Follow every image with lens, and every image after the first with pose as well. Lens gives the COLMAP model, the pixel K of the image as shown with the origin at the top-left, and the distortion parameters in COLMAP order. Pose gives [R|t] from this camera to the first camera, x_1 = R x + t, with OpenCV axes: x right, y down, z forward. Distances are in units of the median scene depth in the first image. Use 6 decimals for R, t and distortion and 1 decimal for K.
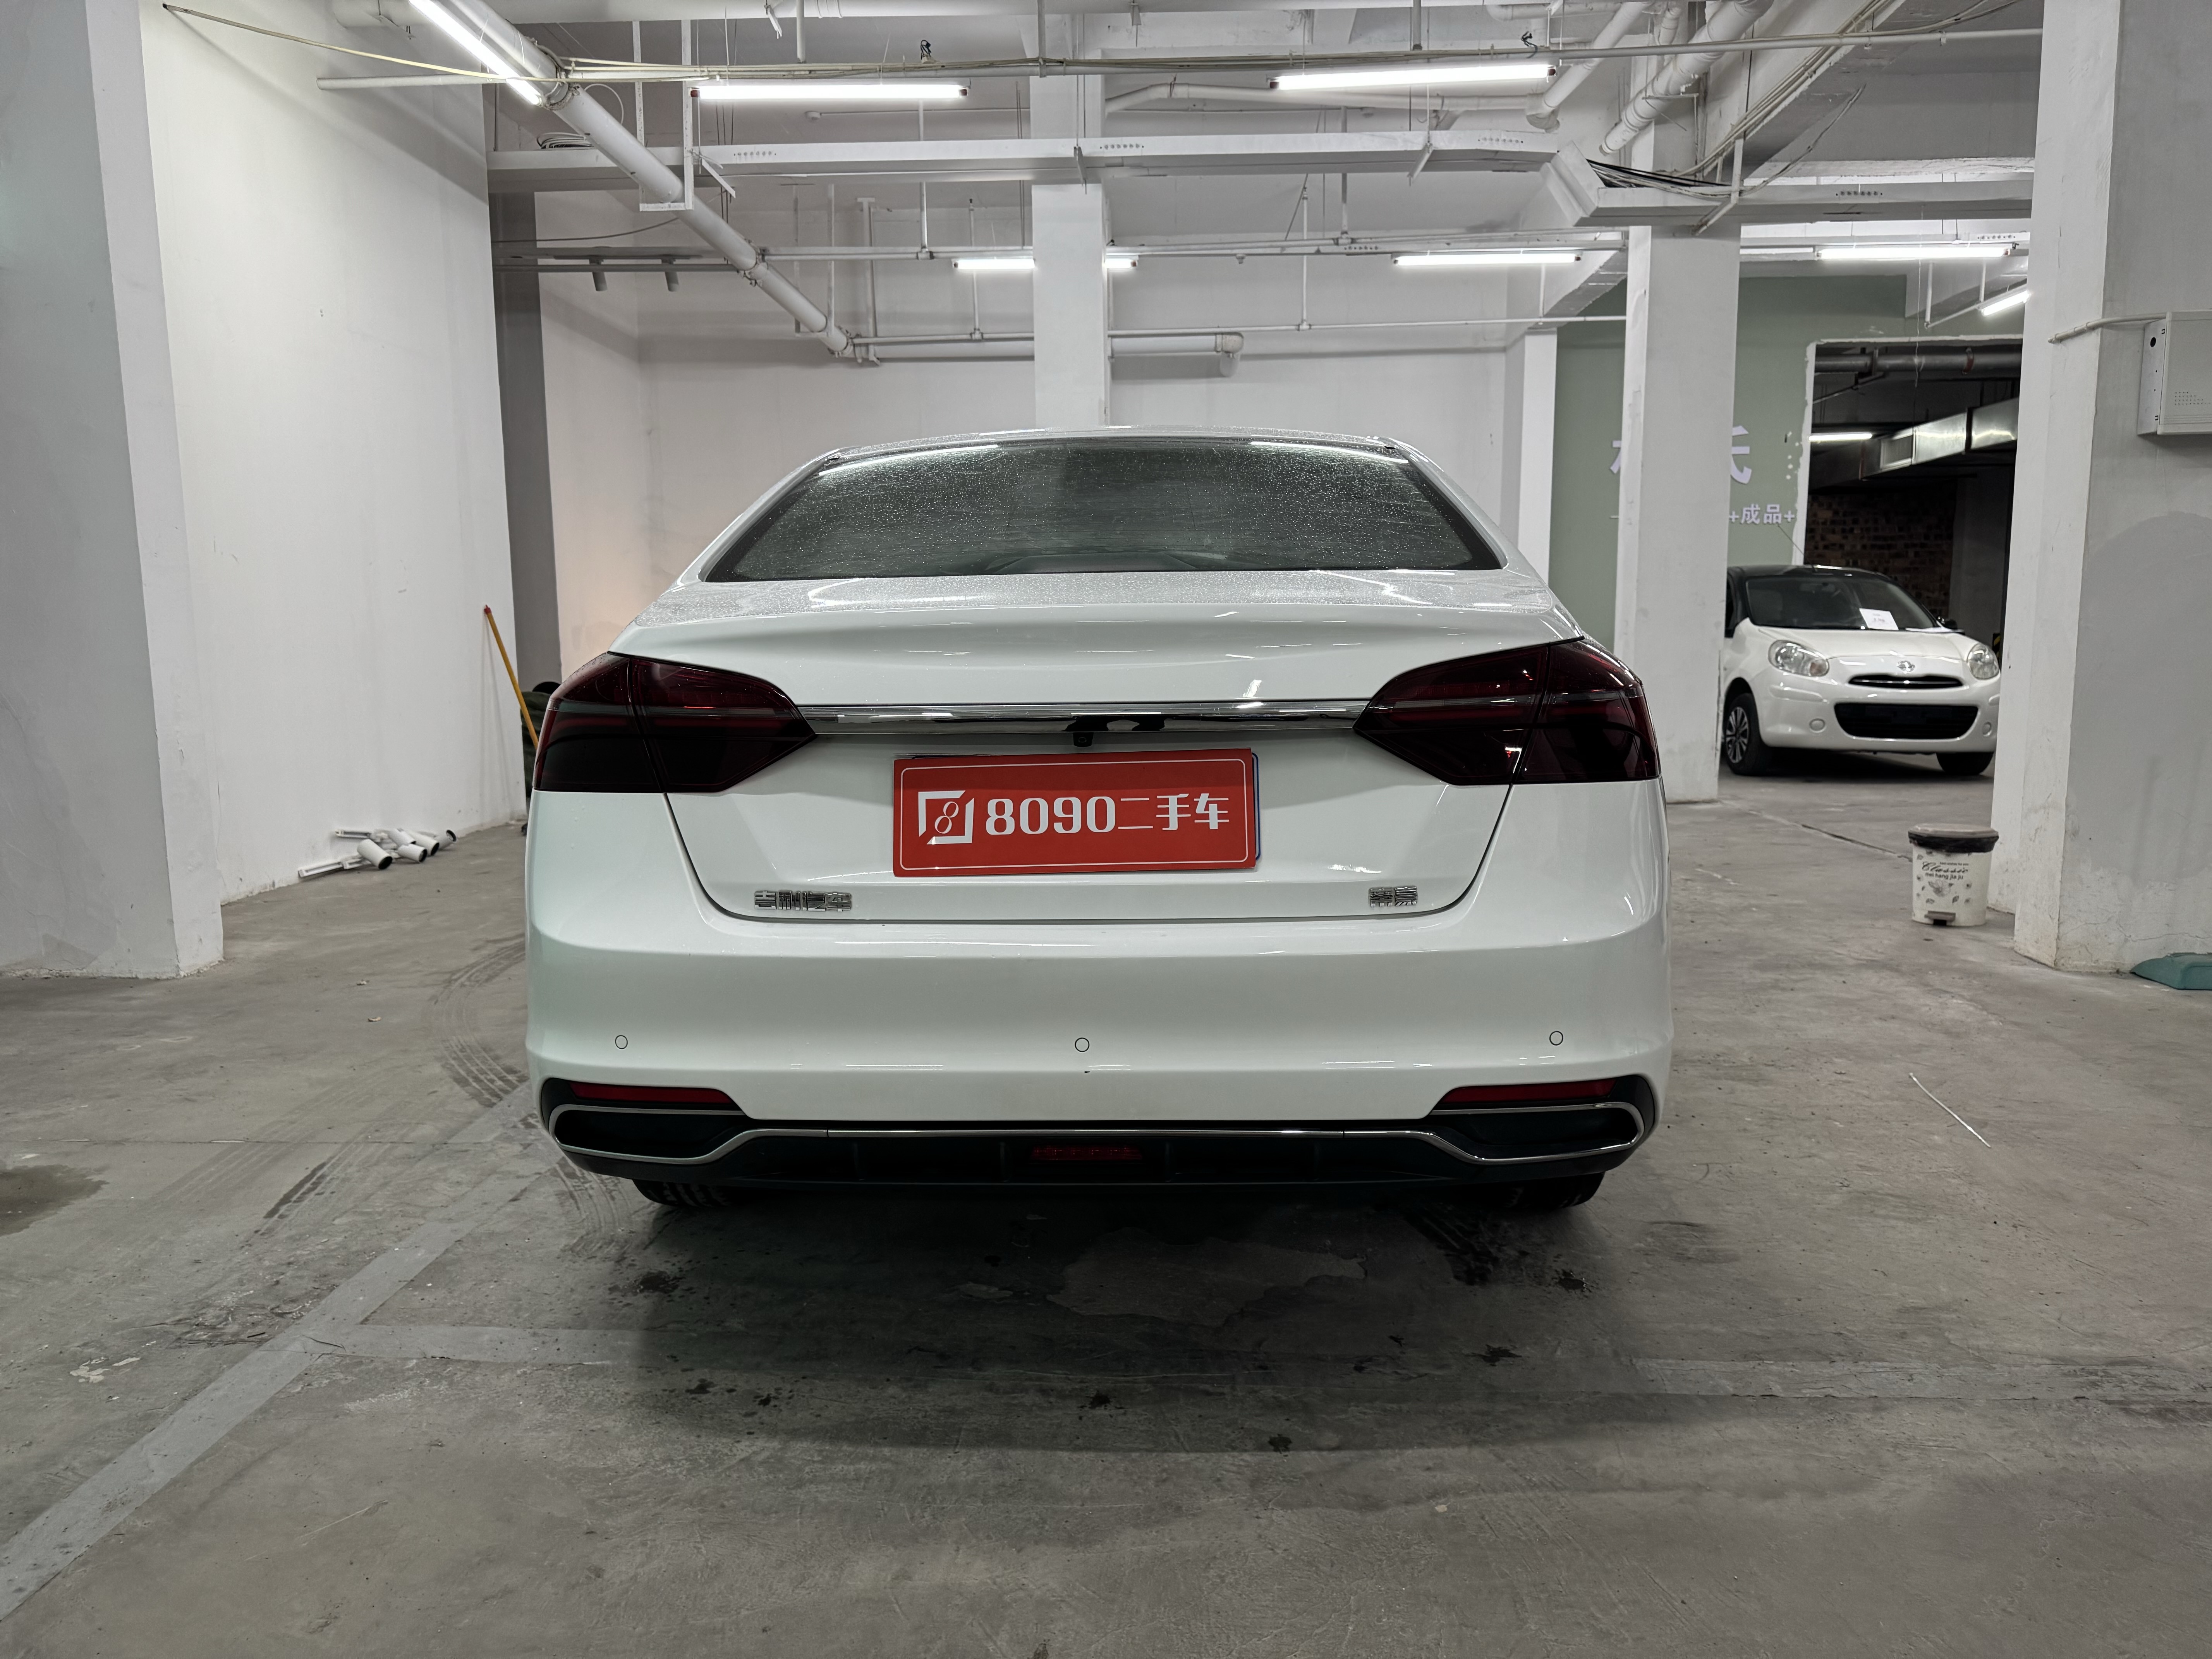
lens RADIAL K [[1556.9, 0, 1109.1], [0, 1556.9, 841.0], [0, 0, 1]] dist [0.031576, -0.033449]
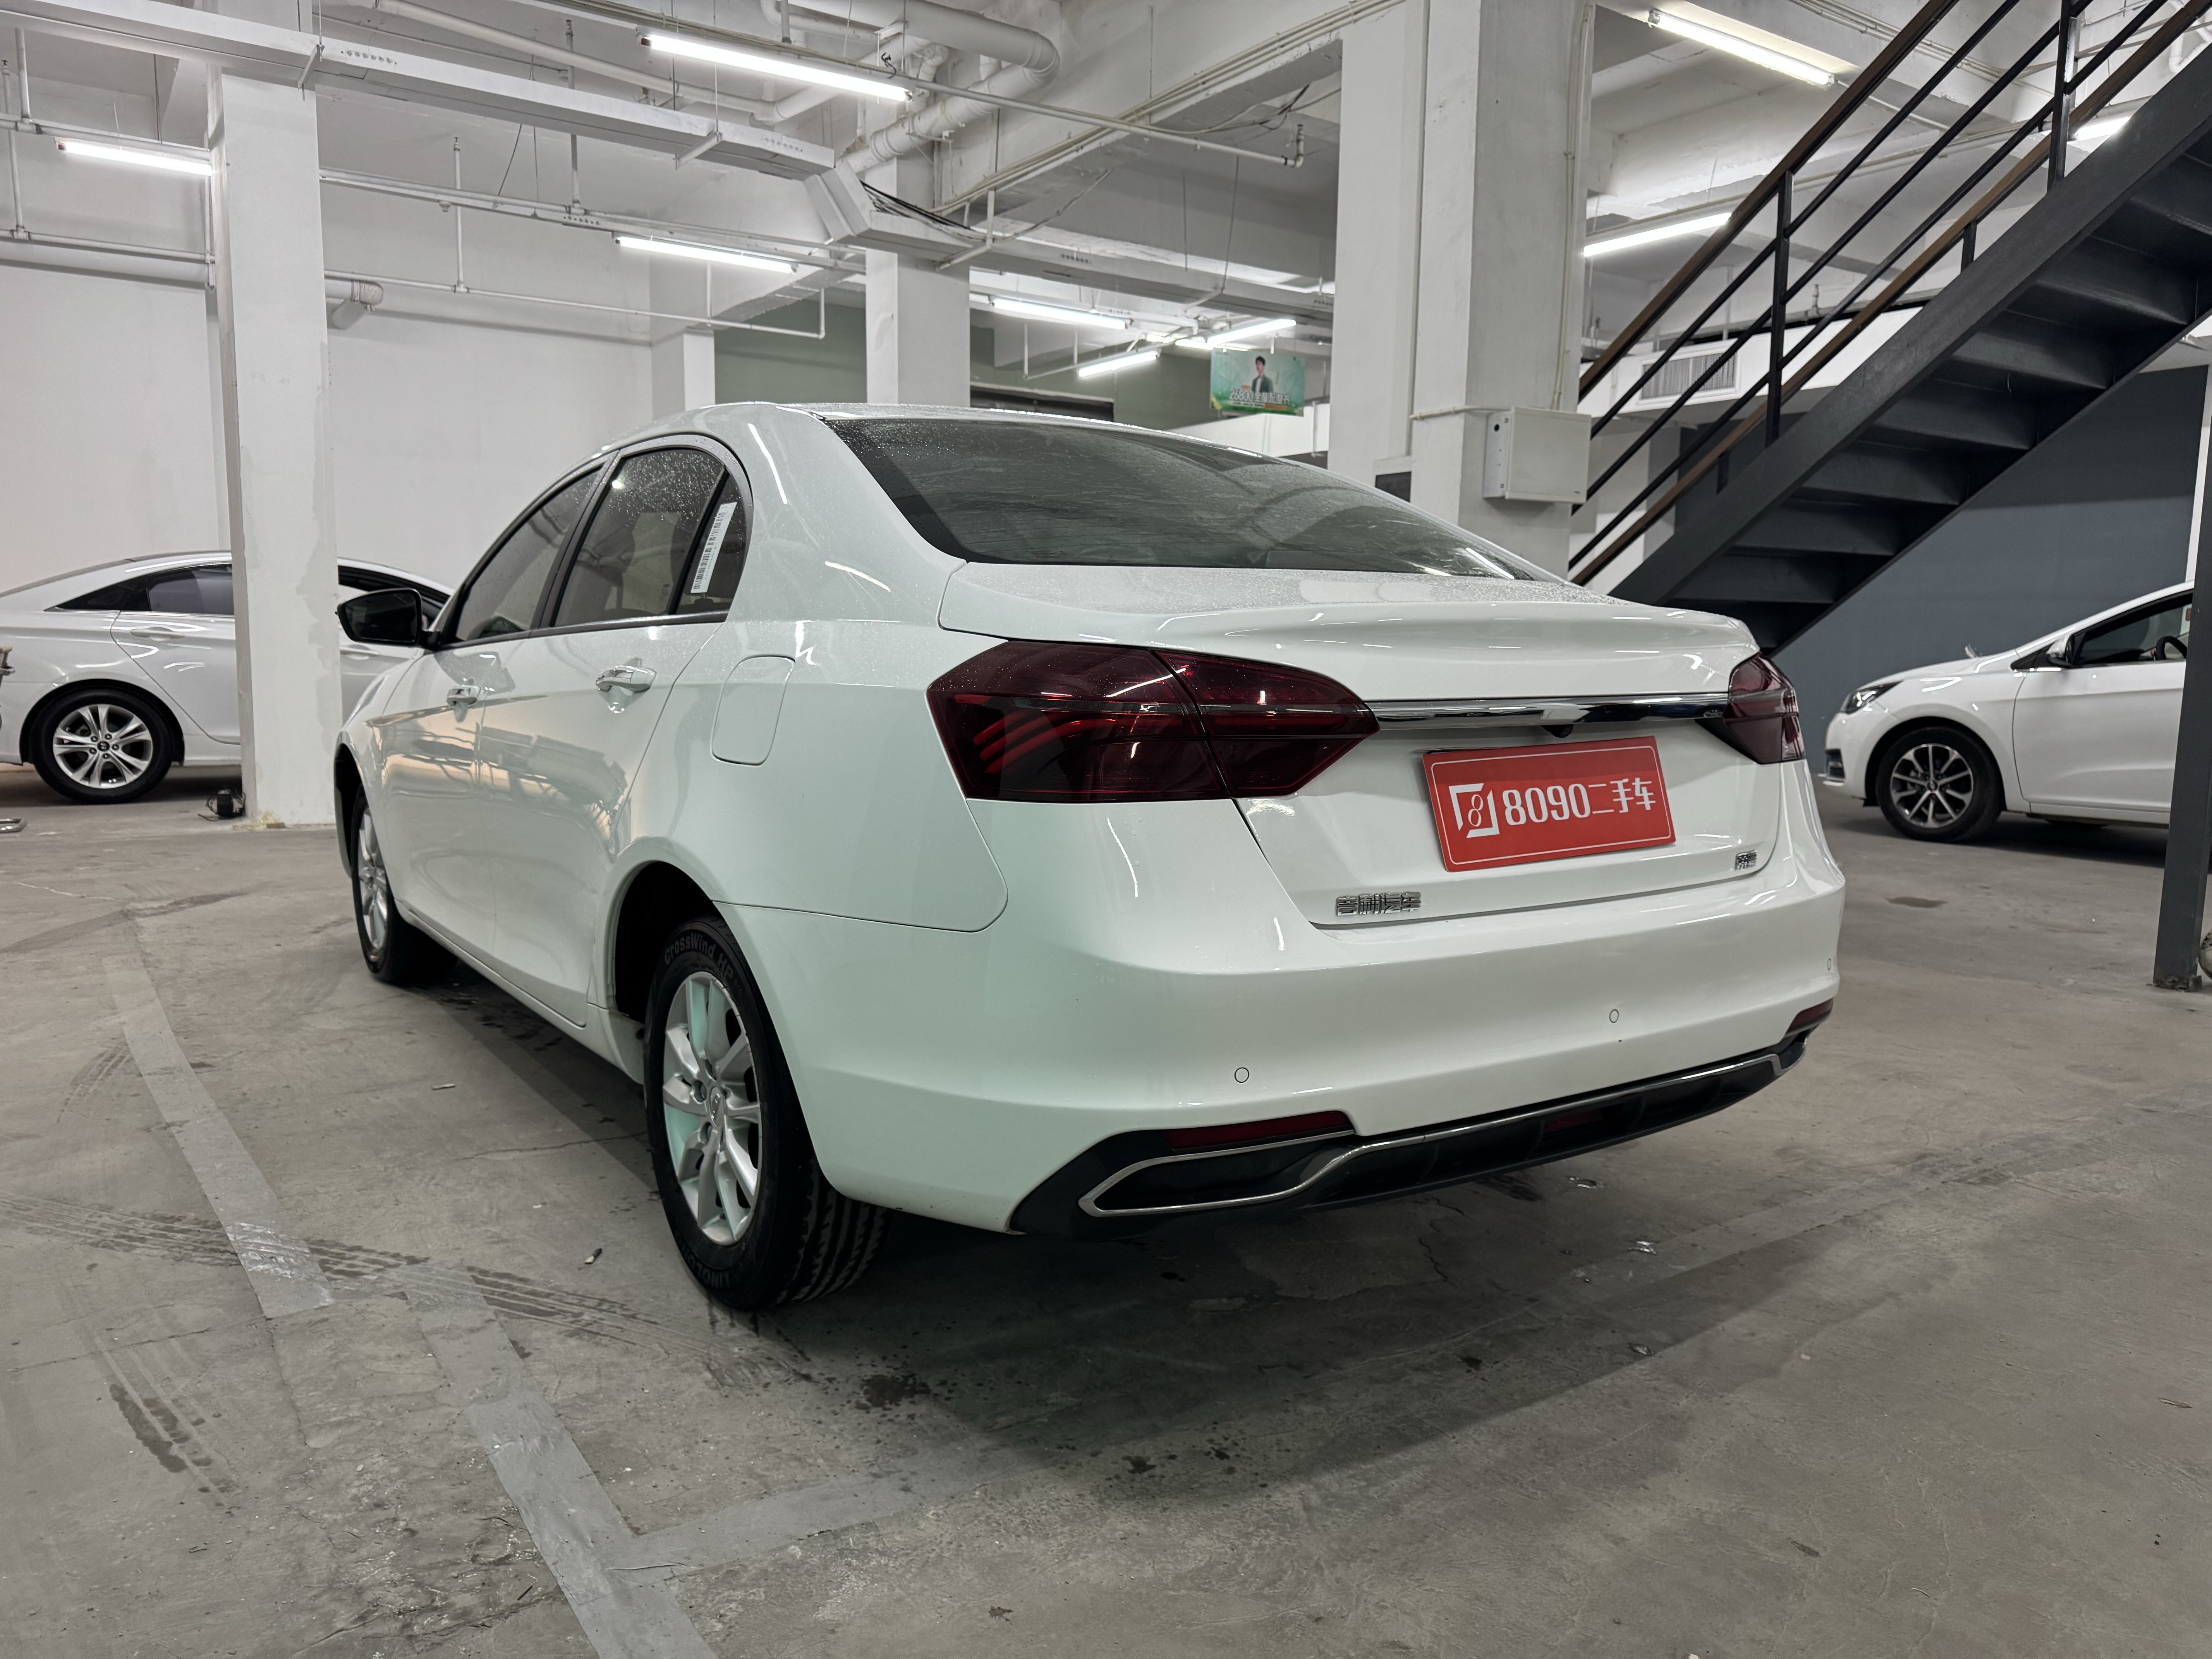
lens RADIAL K [[1556.9, 0, 1109.1], [0, 1556.9, 841.0], [0, 0, 1]] dist [0.031576, -0.033449]
pose [[0.799324, -0.055463, 0.598335, -0.746841], [0.055949, 0.998275, 0.017793, -0.022004], [-0.598290, 0.019254, 0.801048, 0.272092]]
